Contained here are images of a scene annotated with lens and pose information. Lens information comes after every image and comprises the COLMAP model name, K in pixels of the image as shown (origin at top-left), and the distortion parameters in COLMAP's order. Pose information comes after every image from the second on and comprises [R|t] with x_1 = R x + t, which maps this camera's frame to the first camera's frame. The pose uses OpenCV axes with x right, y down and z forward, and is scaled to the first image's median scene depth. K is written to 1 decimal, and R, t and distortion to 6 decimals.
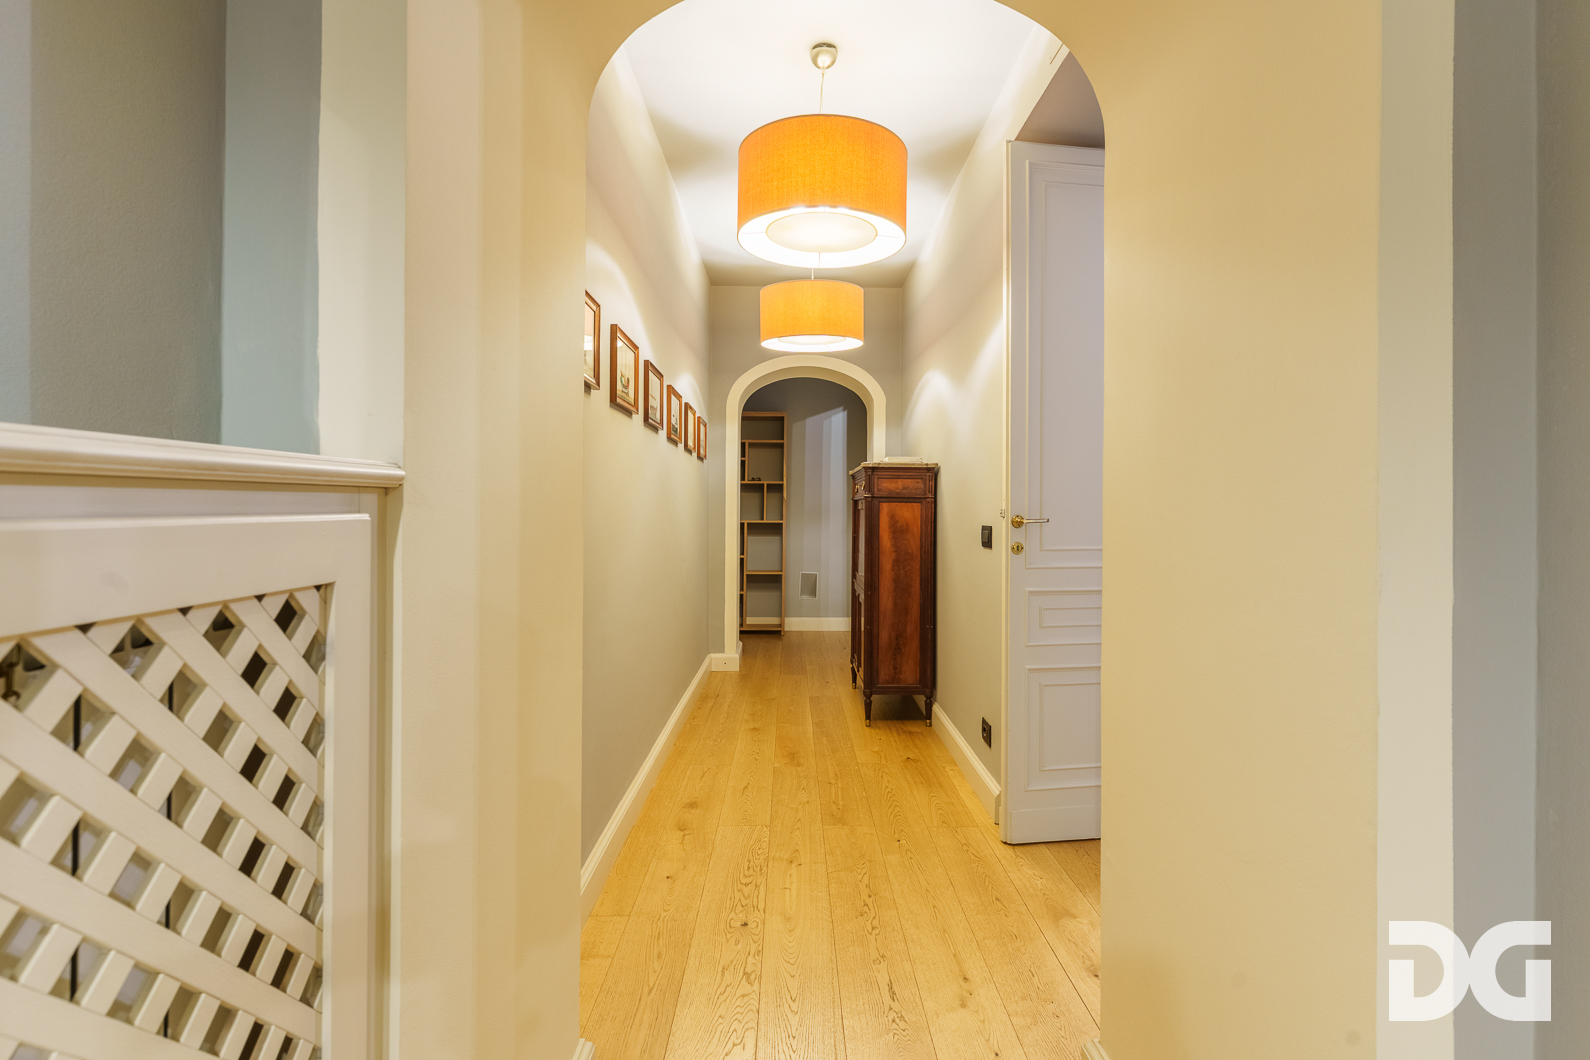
lens RADIAL K [[778.9, 0, 807.8], [0, 778.9, 502.8], [0, 0, 1]] dist [0.000585, 0.000375]
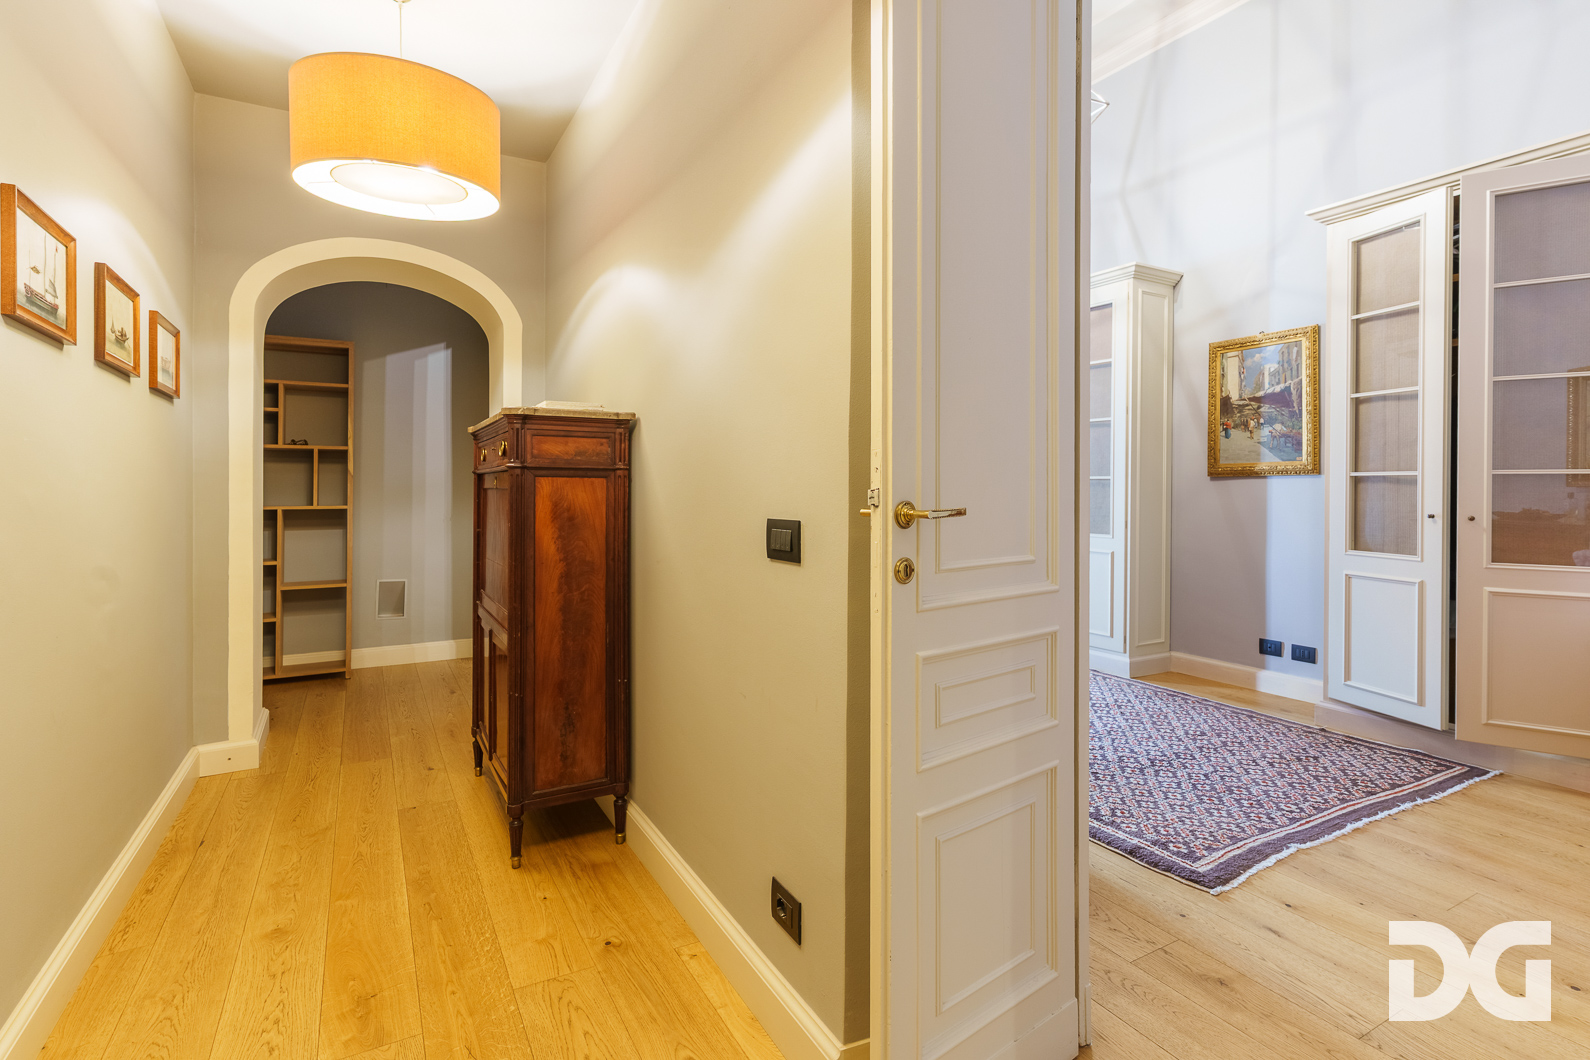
lens RADIAL K [[760.7, 0, 797.6], [0, 760.7, 487.8], [0, 0, 1]] dist [0.001903, 0.000173]
pose [[0.878931, -0.005009, 0.476922, -0.005914], [0.000049, 0.999946, 0.010412, 0.001563], [-0.476949, -0.009128, 0.878884, 0.371880]]
